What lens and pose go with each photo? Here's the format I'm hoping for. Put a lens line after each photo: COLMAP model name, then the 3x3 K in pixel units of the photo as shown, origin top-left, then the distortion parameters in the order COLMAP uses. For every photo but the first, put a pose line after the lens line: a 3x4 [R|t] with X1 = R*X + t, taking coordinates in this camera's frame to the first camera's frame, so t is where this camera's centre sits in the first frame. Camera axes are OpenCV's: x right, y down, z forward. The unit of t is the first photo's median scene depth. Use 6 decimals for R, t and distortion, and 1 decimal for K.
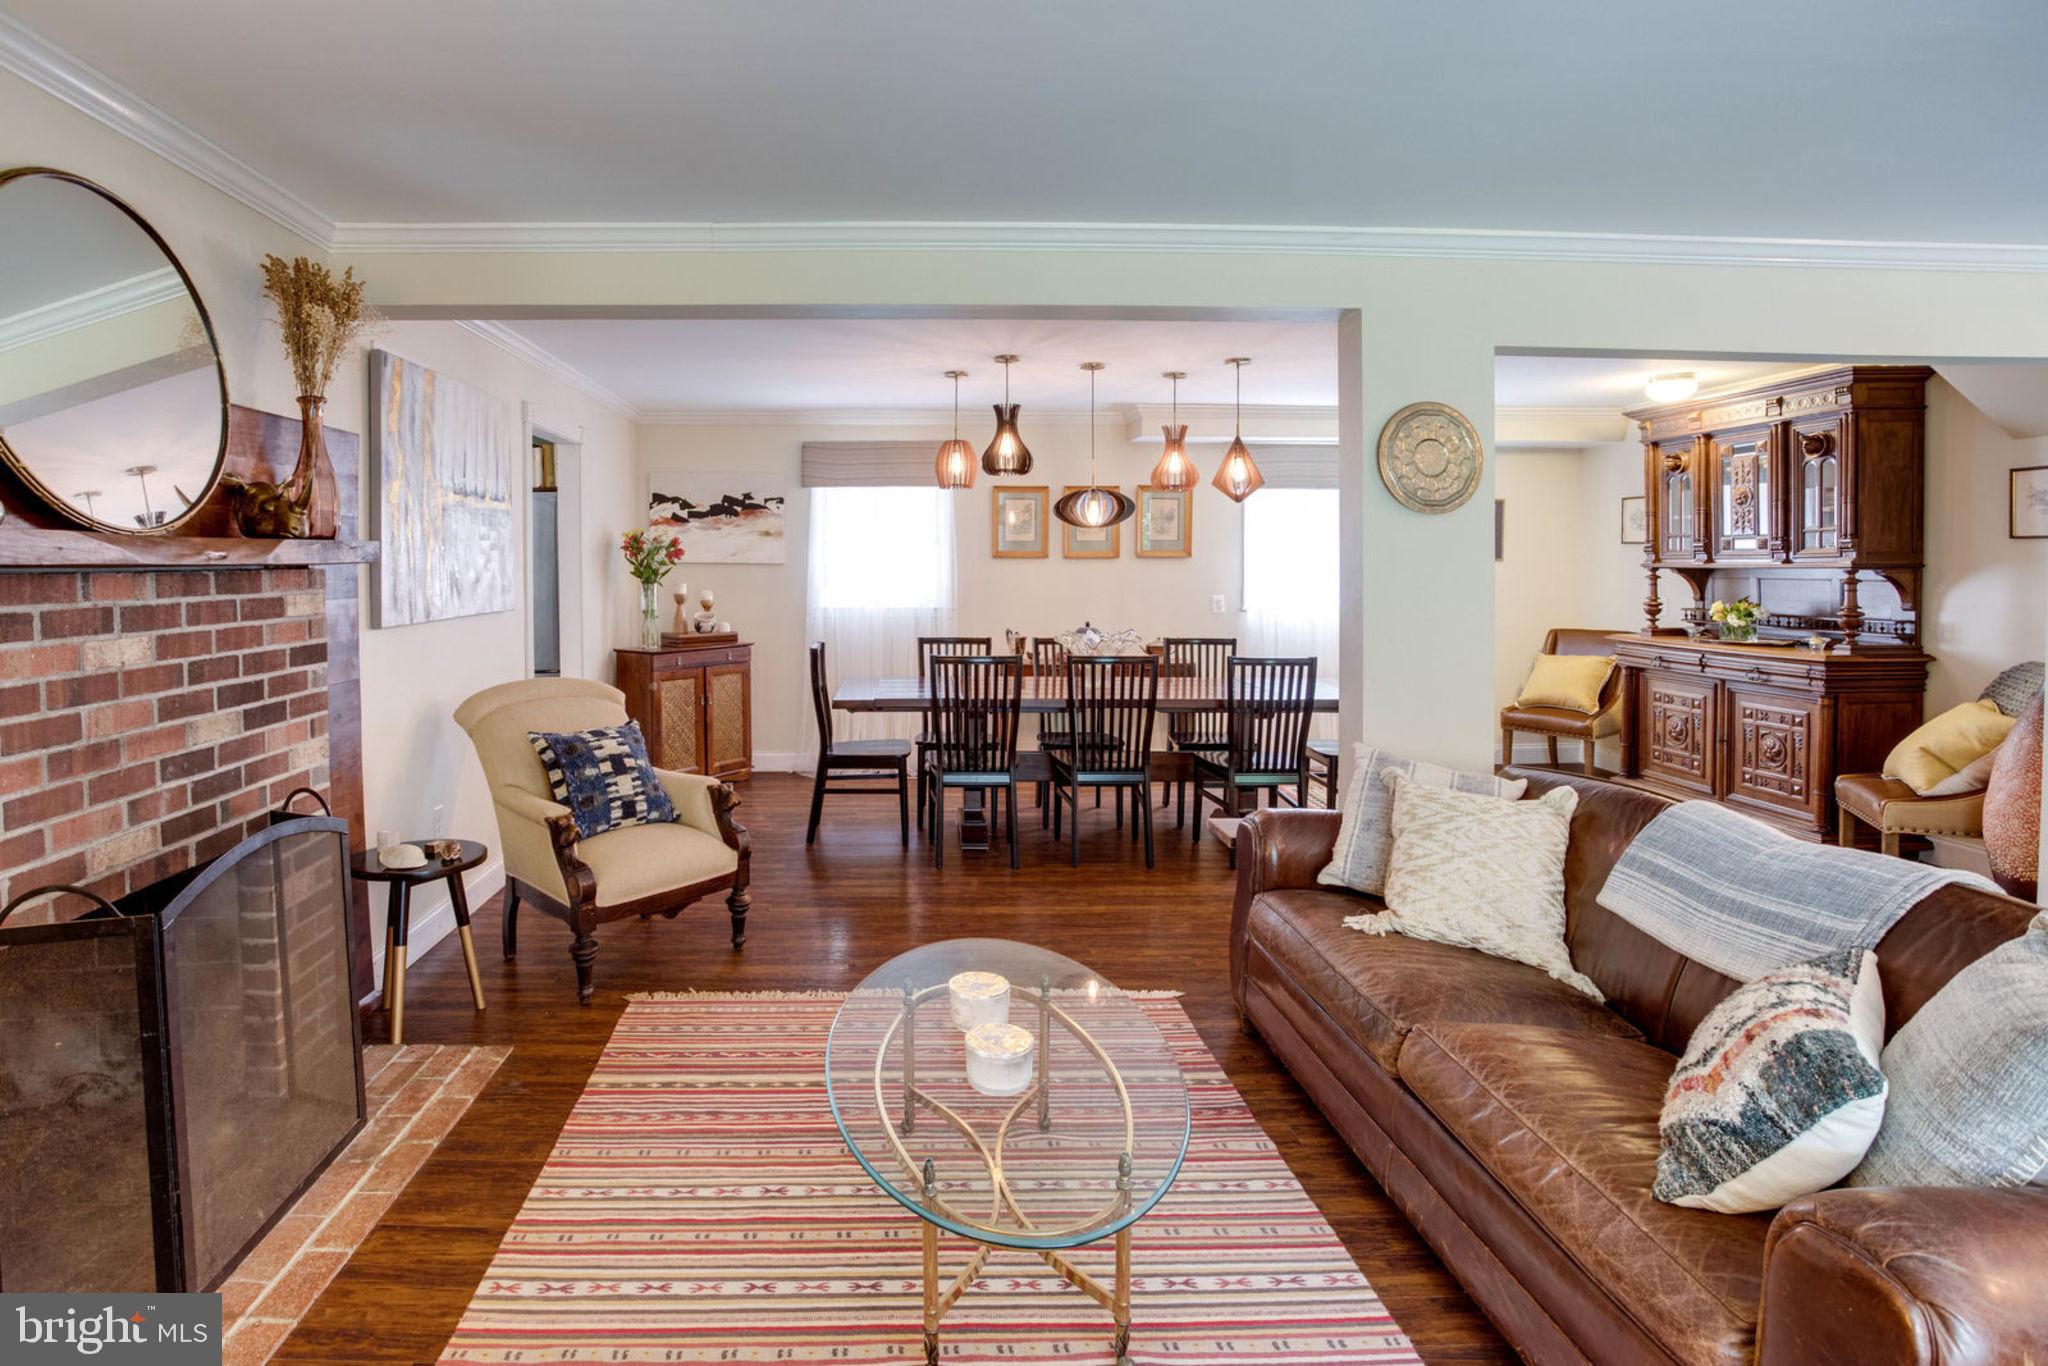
lens RADIAL K [[1076.6, 0, 951.4], [0, 1076.6, 572.0], [0, 0, 1]] dist [-0.002938, 0.001448]
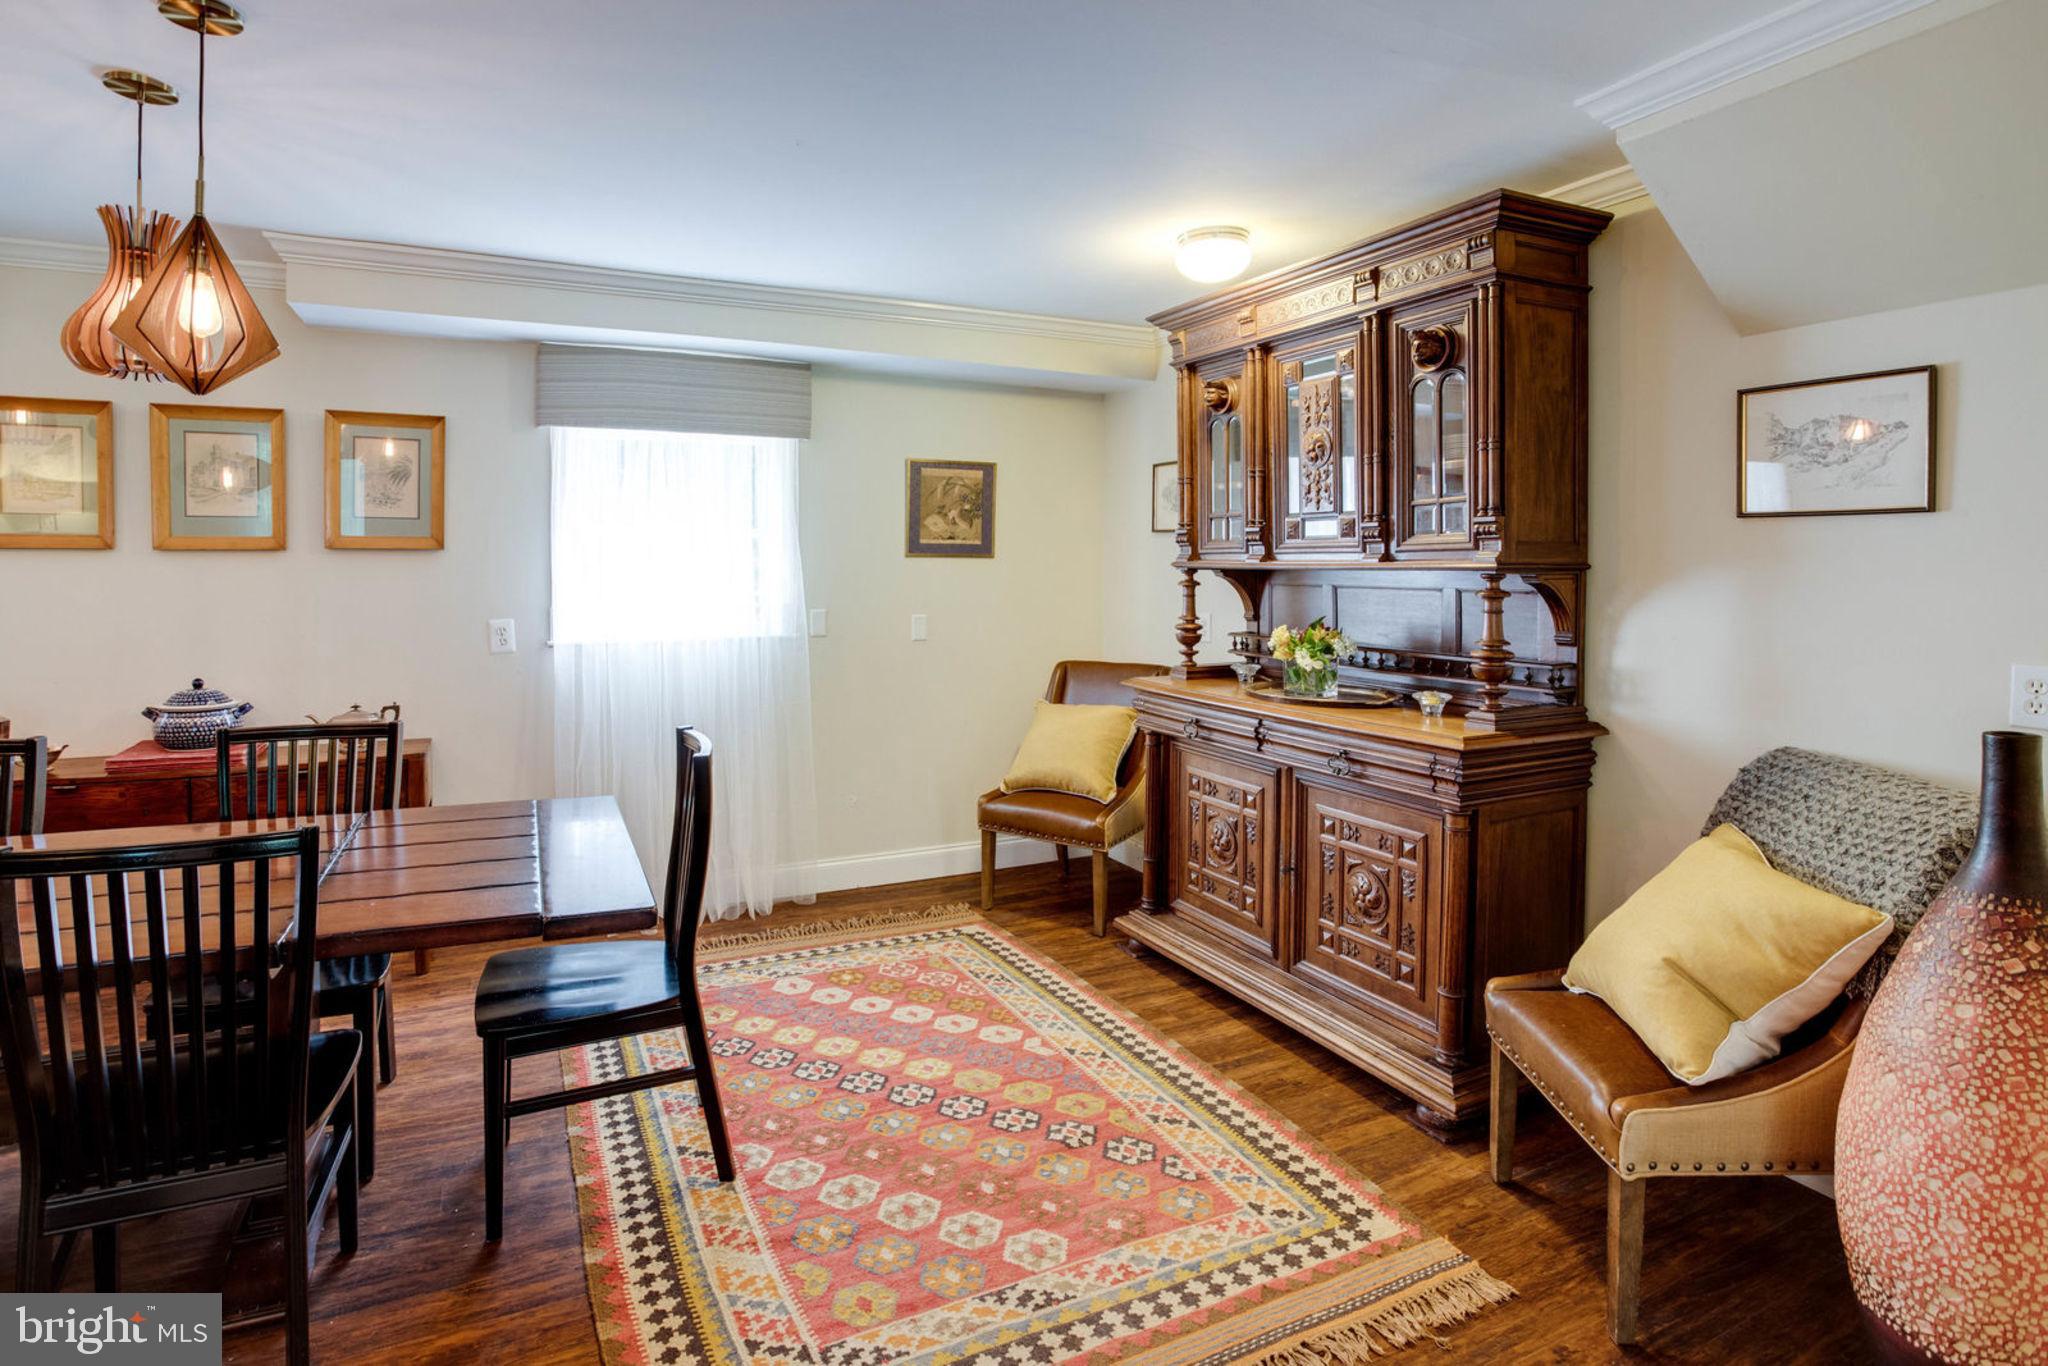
lens RADIAL K [[1177.2, 0, 937.7], [0, 1177.2, 569.7], [0, 0, 1]] dist [-0.018748, 0.000399]
pose [[0.938533, -0.000286, 0.345189, 0.322483], [0.000667, 0.999999, -0.000984, -0.003035], [-0.345189, 0.001154, 0.938533, 0.472834]]
